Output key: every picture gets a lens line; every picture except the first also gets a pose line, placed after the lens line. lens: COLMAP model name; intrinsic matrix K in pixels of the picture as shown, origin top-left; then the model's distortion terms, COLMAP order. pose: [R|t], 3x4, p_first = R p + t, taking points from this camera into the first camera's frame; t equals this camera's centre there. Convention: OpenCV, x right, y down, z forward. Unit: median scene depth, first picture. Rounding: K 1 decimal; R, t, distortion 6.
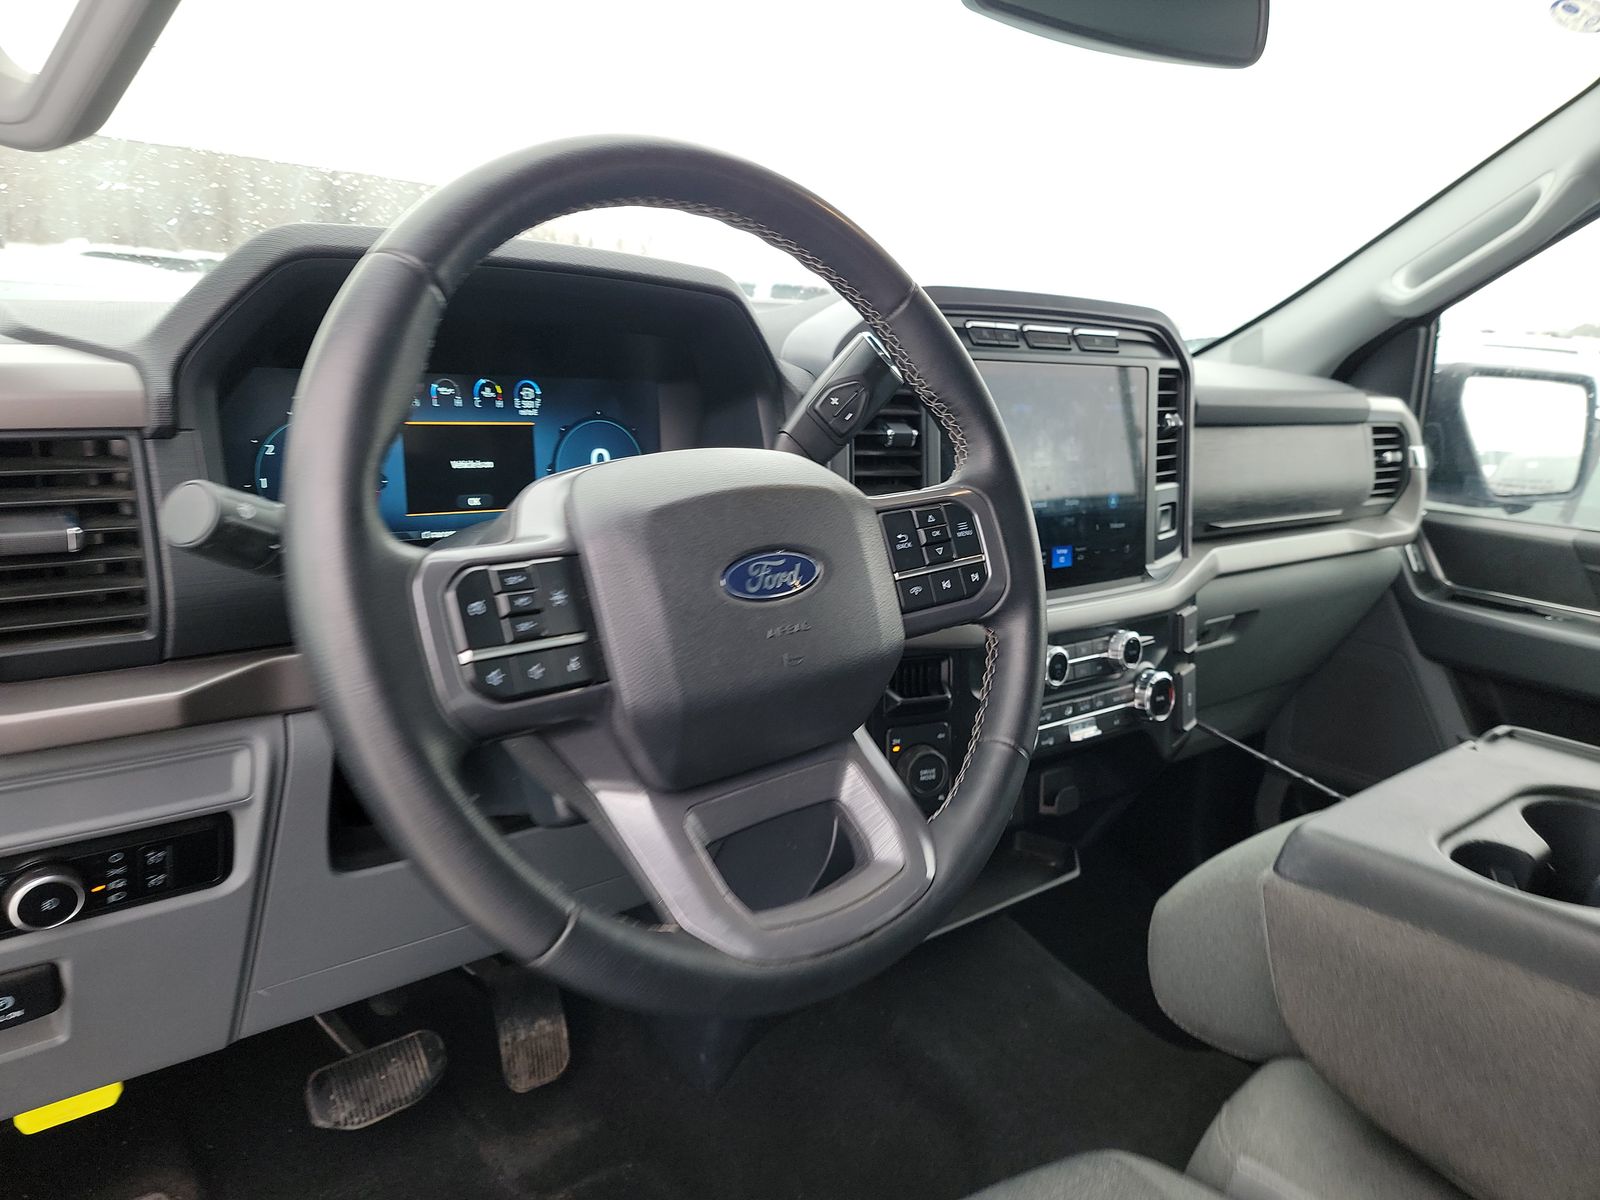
lens RADIAL K [[1109.0, 0, 802.7], [0, 1109.0, 576.6], [0, 0, 1]] dist [0.084917, -0.069092]
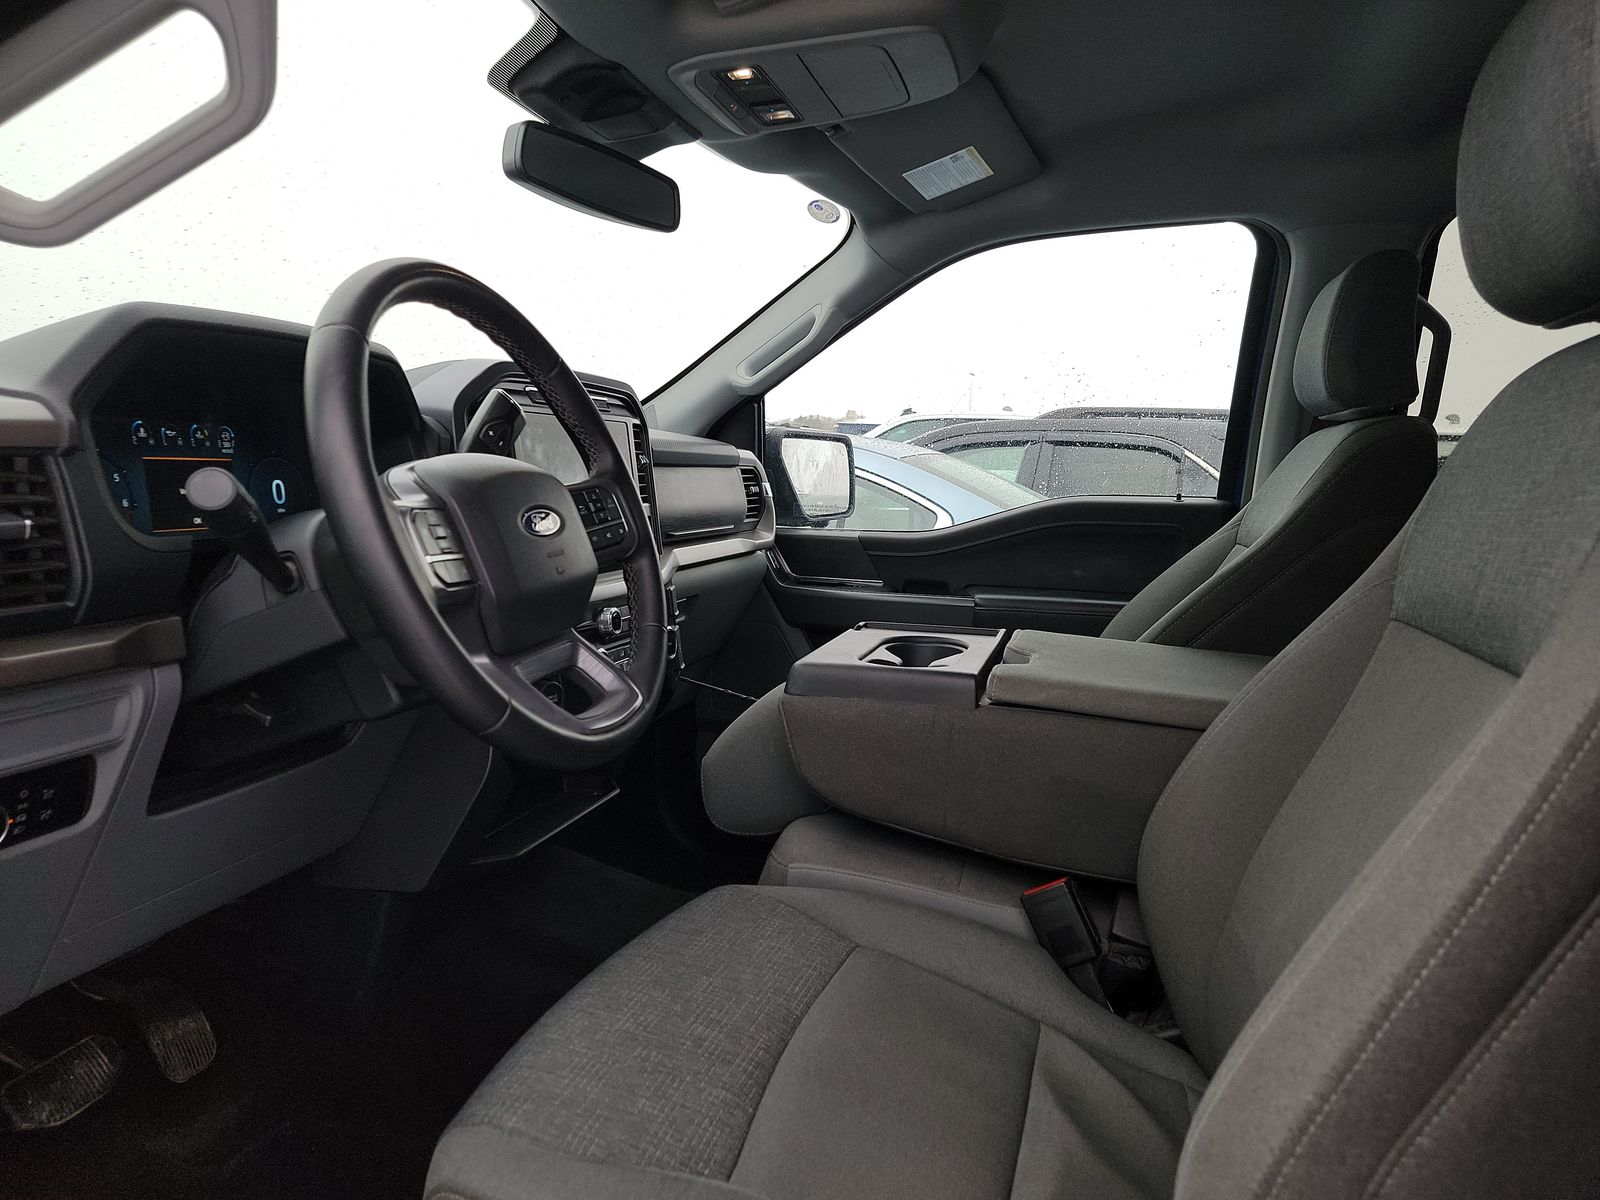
lens RADIAL K [[1109.0, 0, 802.7], [0, 1109.0, 576.6], [0, 0, 1]] dist [0.084917, -0.069092]
pose [[0.827380, -0.091268, 0.554178, -0.316930], [0.137461, 0.989606, -0.042248, 0.101525], [-0.544562, 0.111133, 0.831325, -0.297087]]
